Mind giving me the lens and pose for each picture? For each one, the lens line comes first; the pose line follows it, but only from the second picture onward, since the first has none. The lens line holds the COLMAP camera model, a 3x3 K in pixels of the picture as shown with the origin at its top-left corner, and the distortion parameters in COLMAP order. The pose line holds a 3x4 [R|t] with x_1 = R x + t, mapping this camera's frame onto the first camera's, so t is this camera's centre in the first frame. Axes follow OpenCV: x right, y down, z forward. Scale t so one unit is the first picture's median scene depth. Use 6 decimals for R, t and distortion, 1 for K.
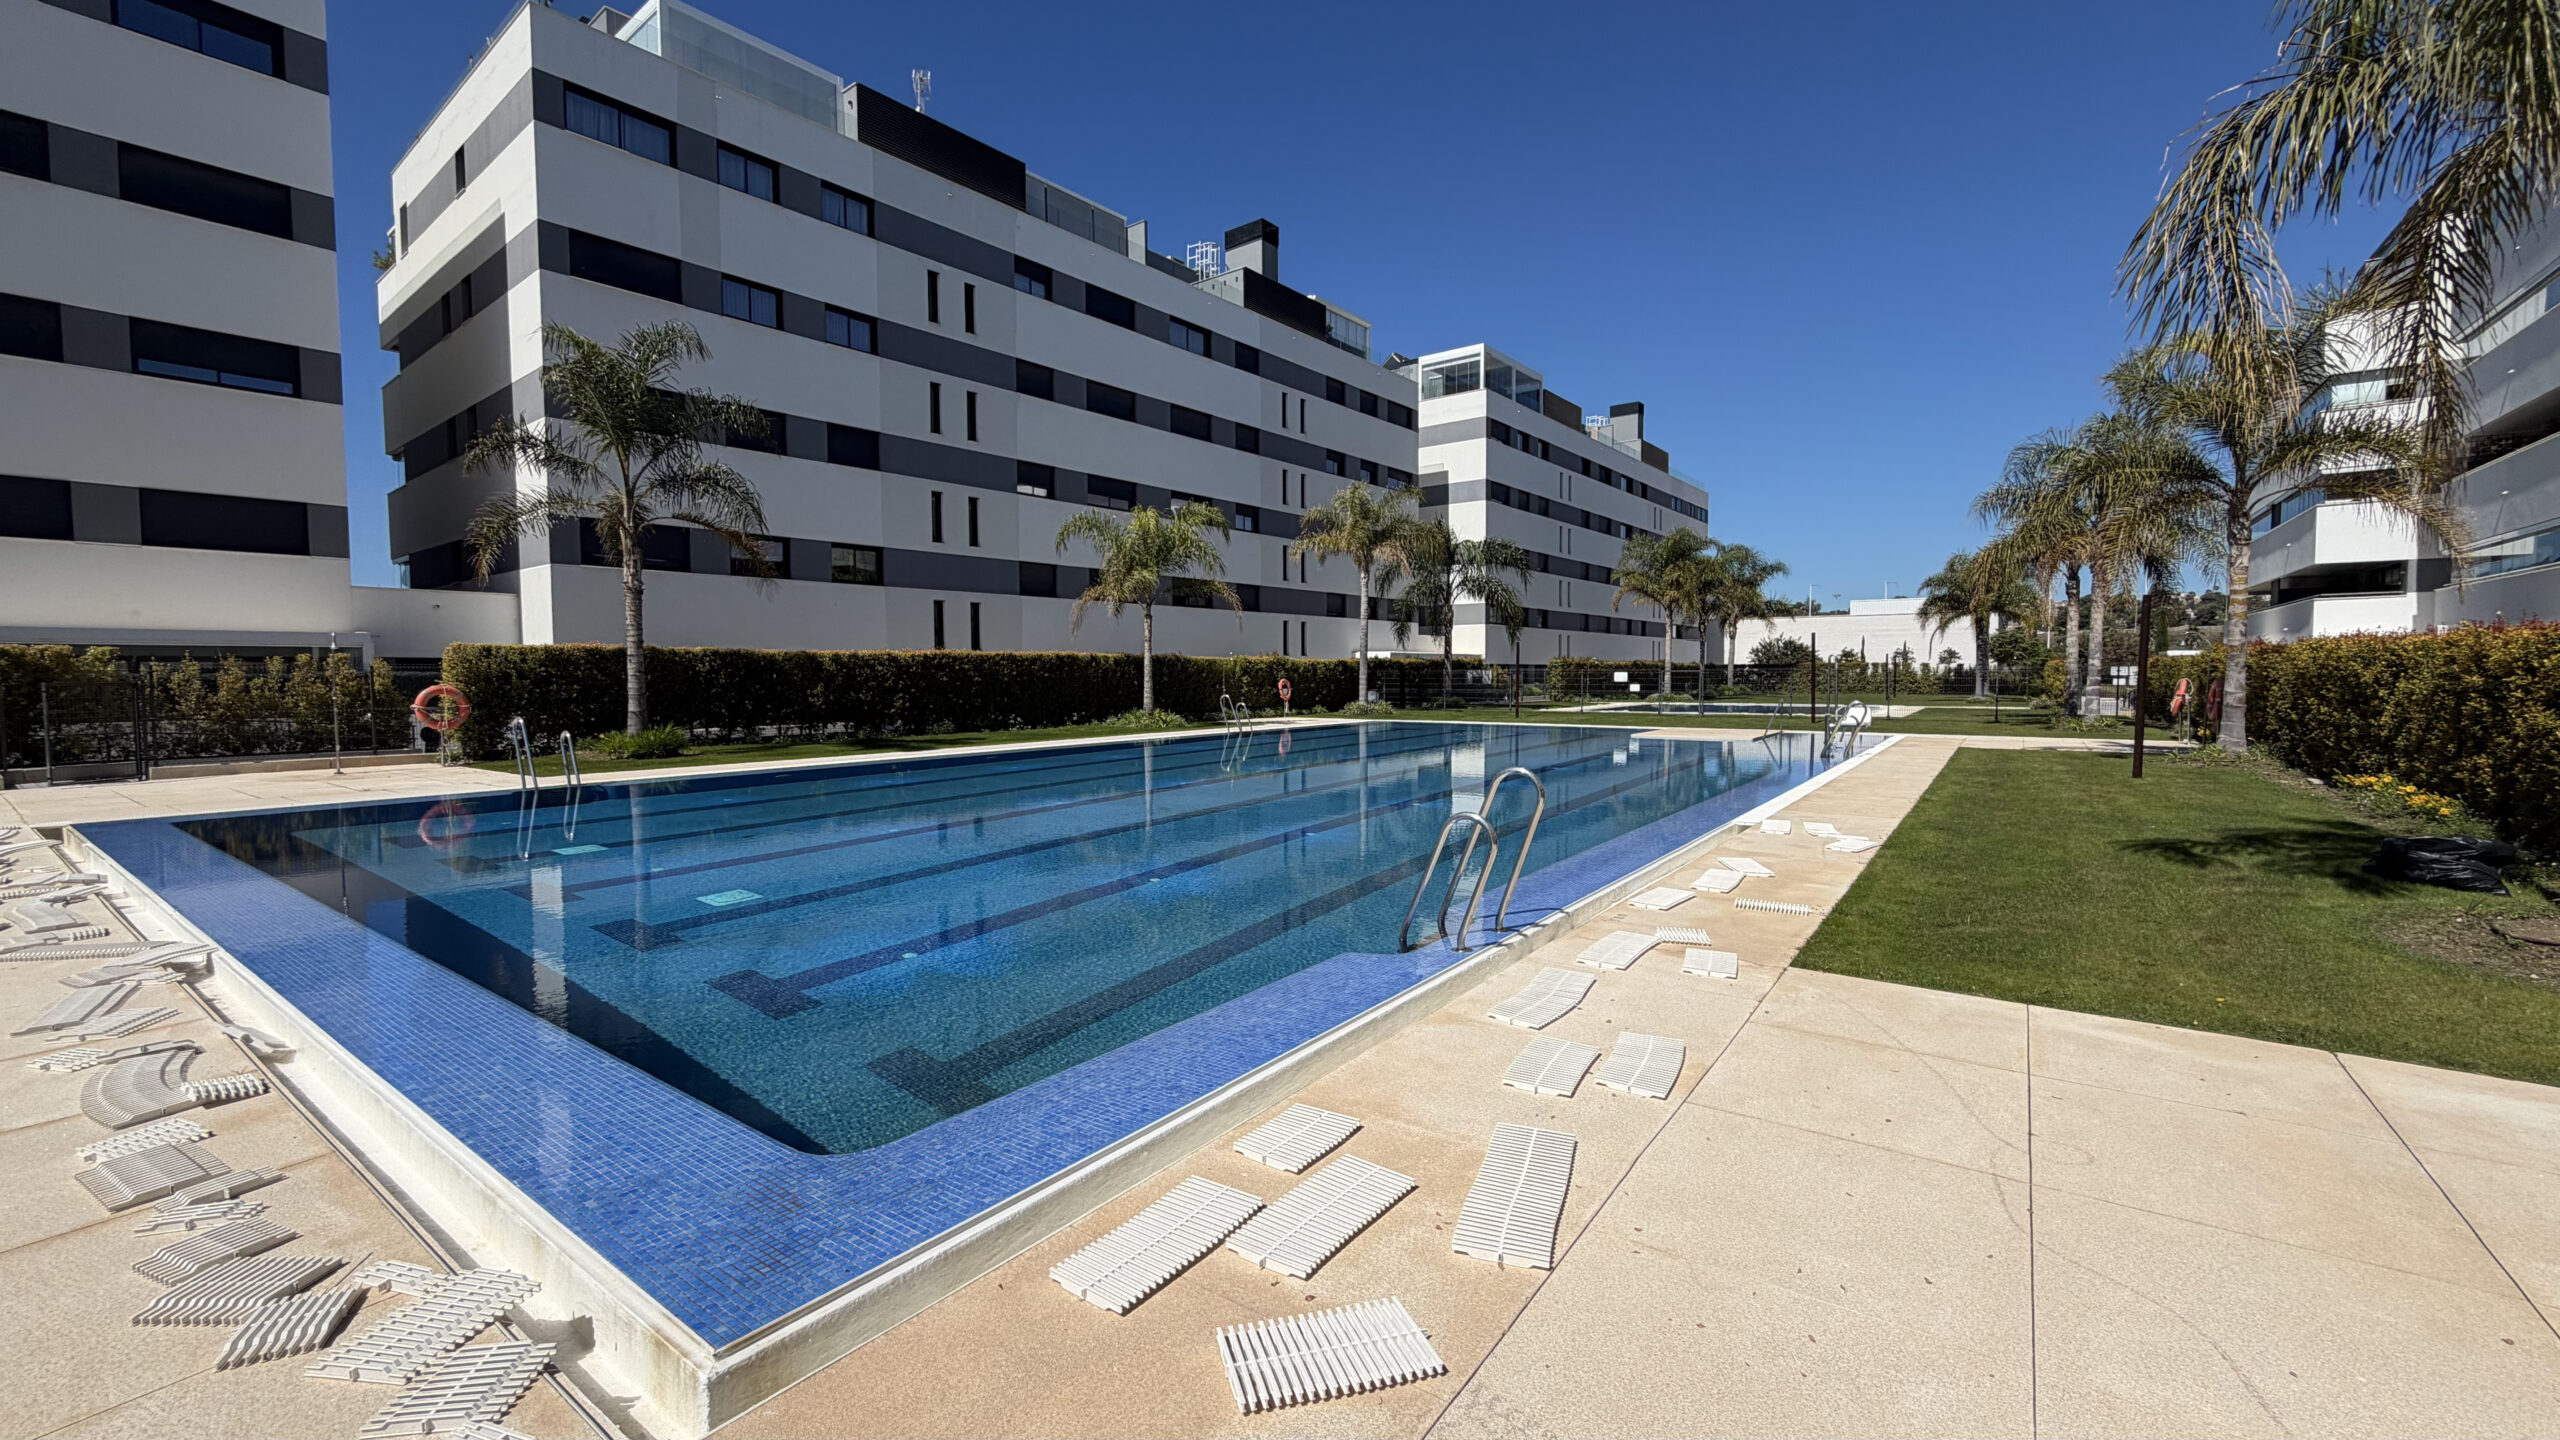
lens RADIAL K [[999.6, 0, 1280.0], [0, 999.6, 720.0], [0, 0, 1]] dist [0.000042, -0.000191]
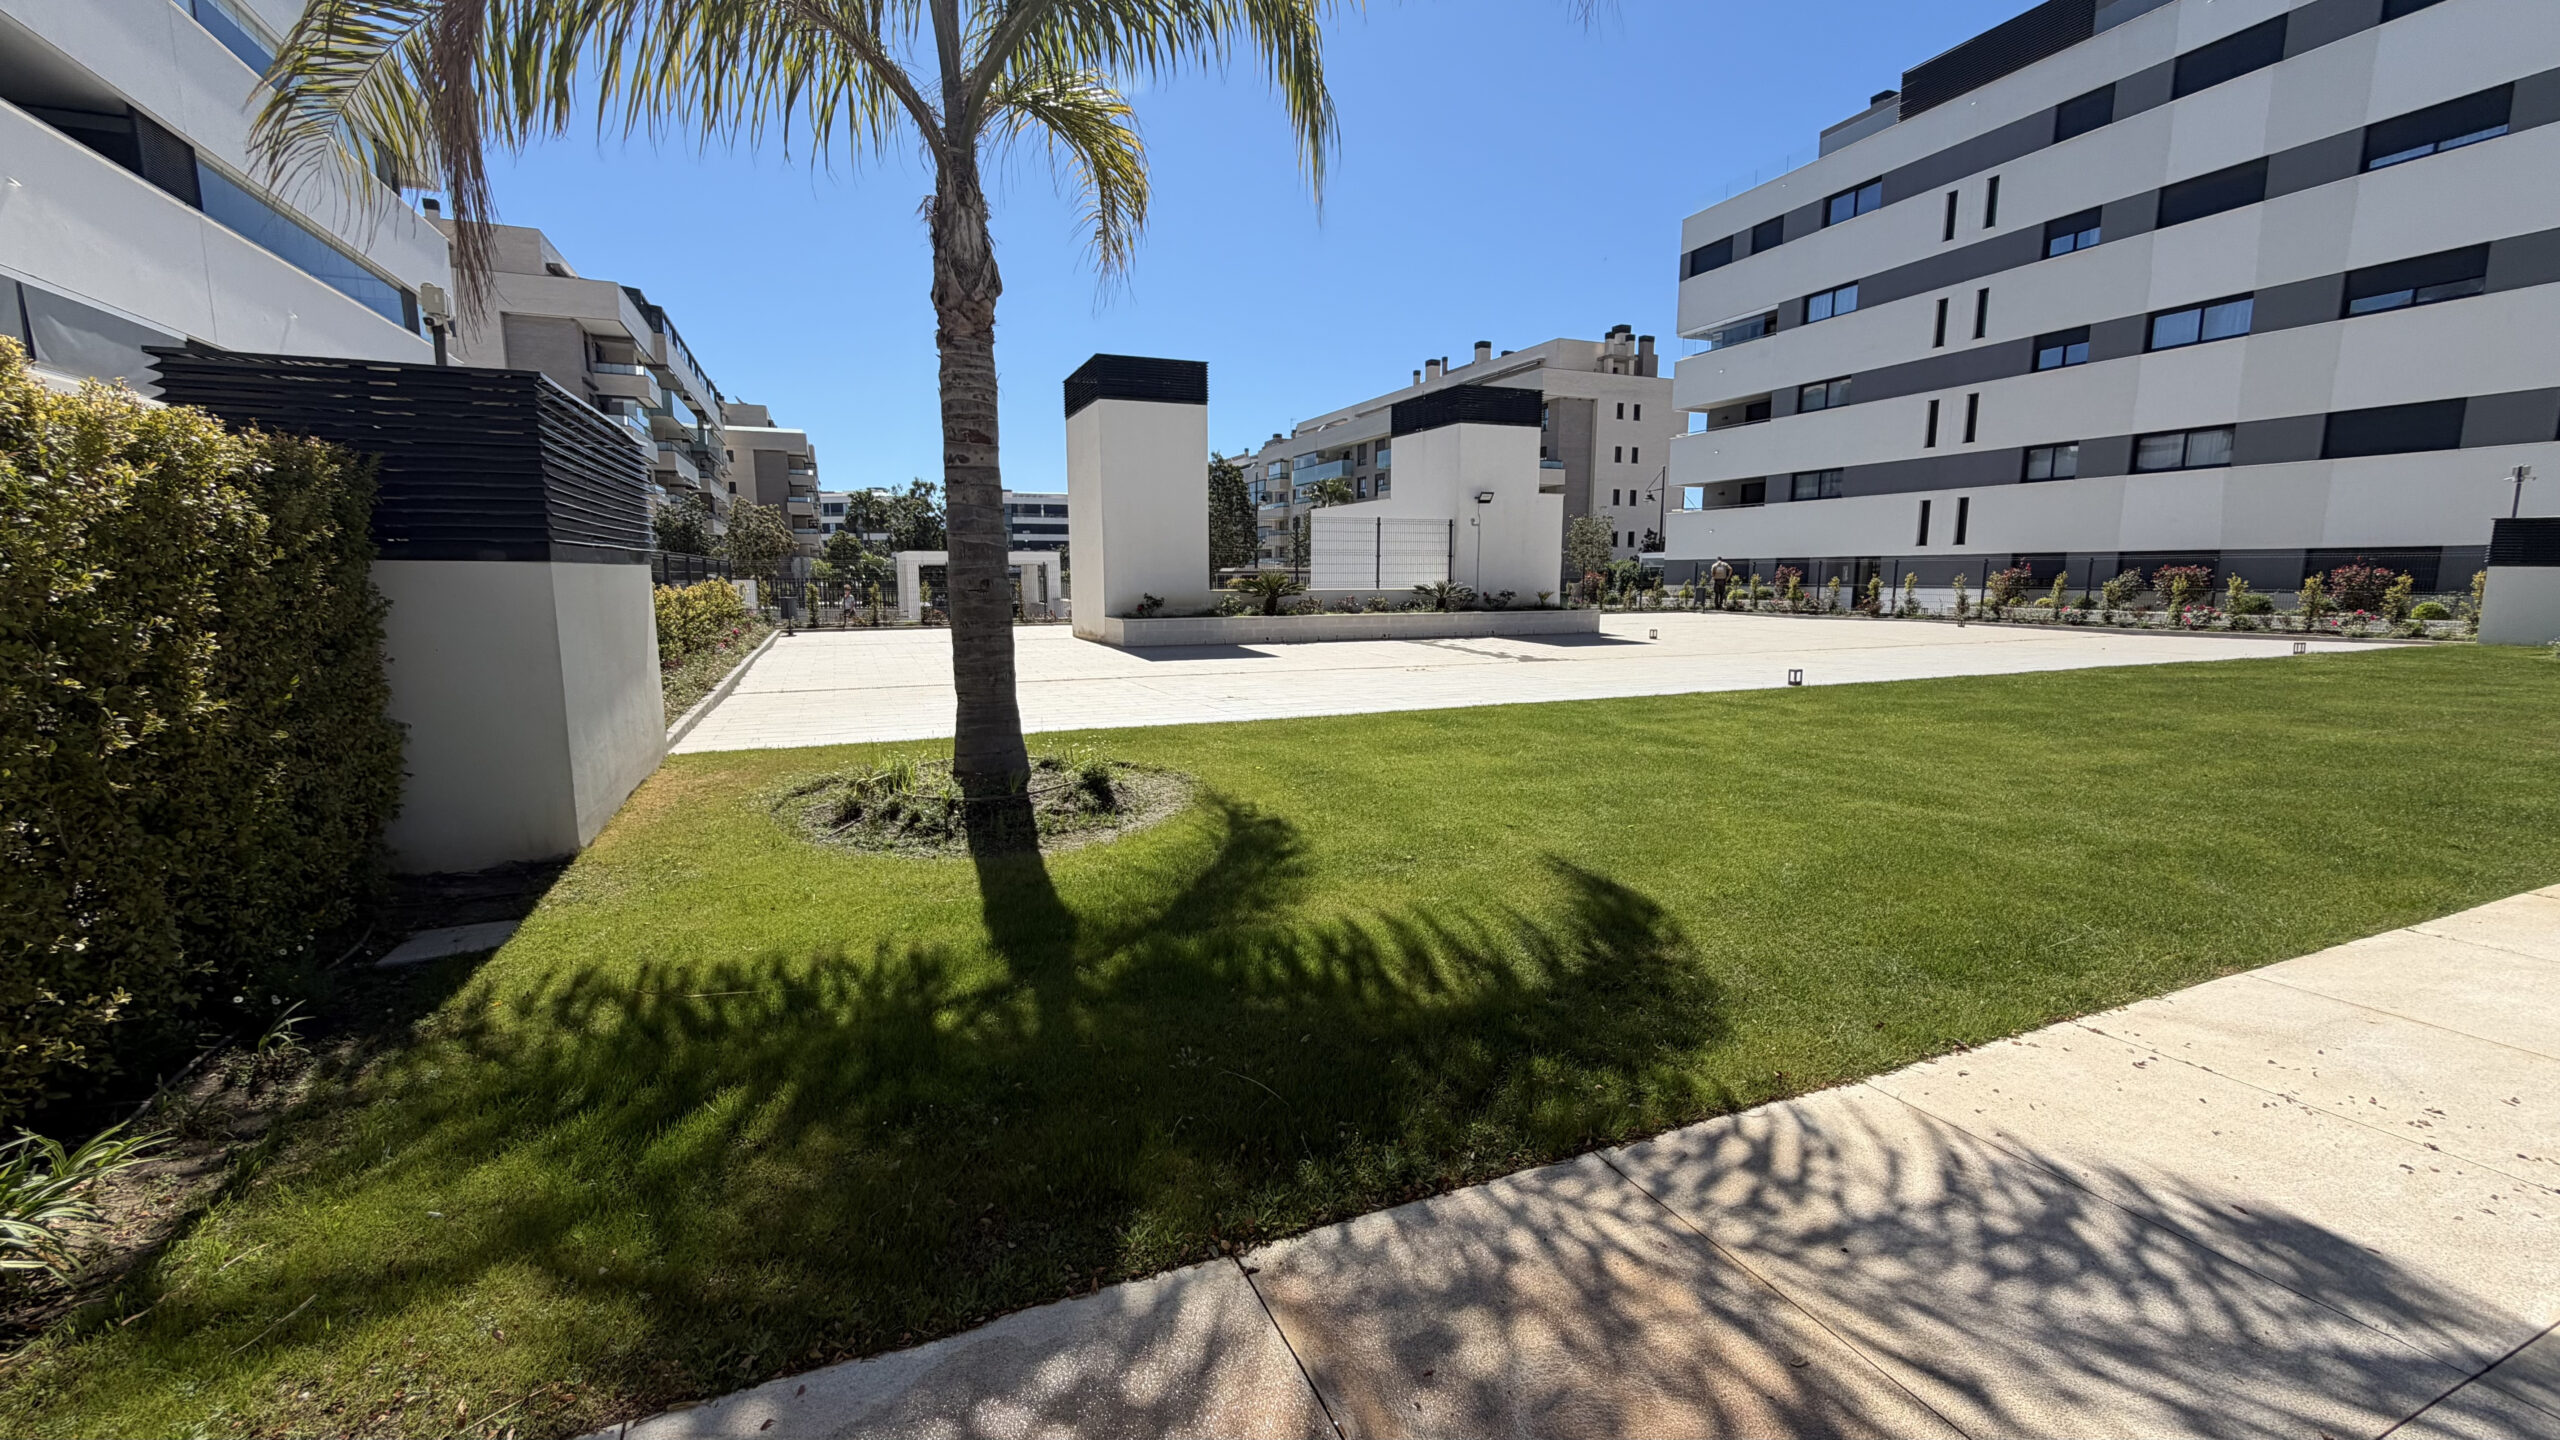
lens RADIAL K [[1015.5, 0, 1280.0], [0, 1015.5, 720.0], [0, 0, 1]] dist [0.000231, 0.000053]
pose [[-0.498305, 0.128888, -0.857368, 1.100086], [-0.029337, 0.985816, 0.165249, -0.048036], [0.866505, 0.107497, -0.487455, 1.026344]]
